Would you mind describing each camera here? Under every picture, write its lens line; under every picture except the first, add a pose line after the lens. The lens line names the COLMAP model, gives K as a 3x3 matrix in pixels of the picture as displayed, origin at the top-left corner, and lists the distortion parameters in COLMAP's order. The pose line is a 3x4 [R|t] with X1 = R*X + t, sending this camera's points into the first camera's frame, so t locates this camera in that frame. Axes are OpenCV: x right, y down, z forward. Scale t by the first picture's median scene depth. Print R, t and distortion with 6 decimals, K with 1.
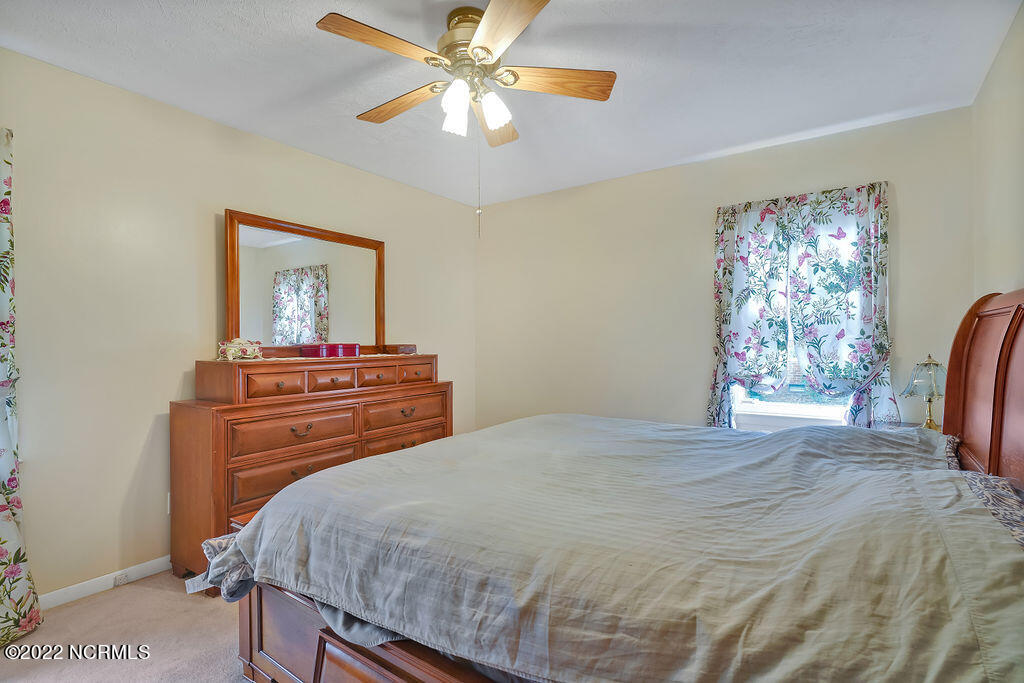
lens RADIAL K [[501.6, 0, 512.0], [0, 501.6, 341.5], [0, 0, 1]] dist [0.001521, 0.000413]
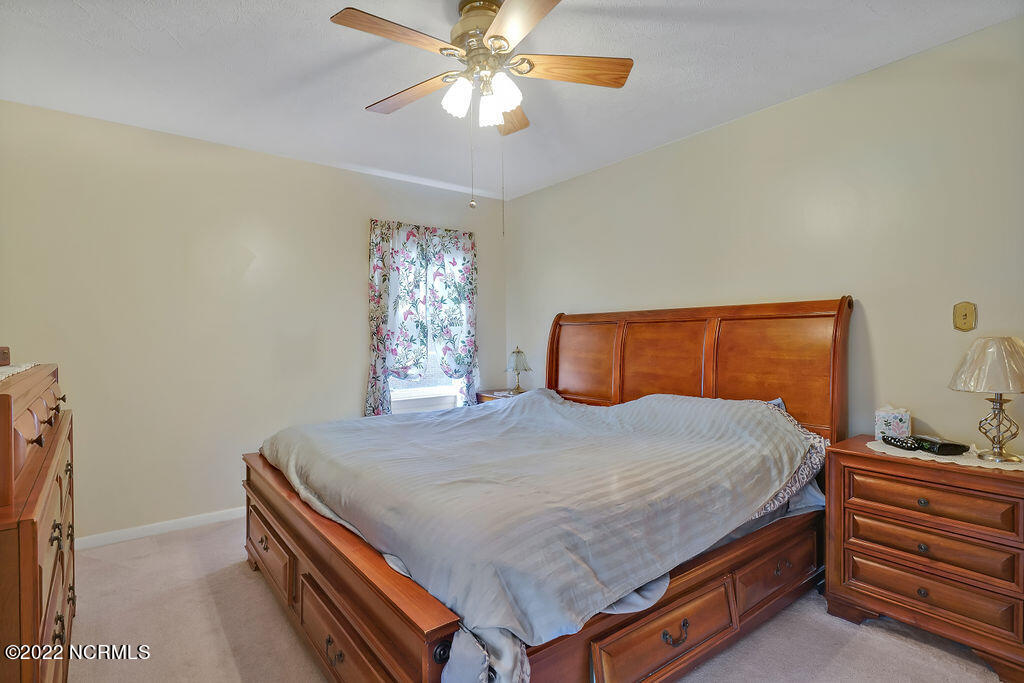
lens RADIAL K [[501.6, 0, 512.0], [0, 501.6, 341.5], [0, 0, 1]] dist [0.001521, 0.000413]
pose [[0.305110, -0.005838, 0.952299, -0.616273], [0.007012, 0.999968, 0.003884, 0.002853], [-0.952291, 0.005492, 0.305141, 0.404969]]
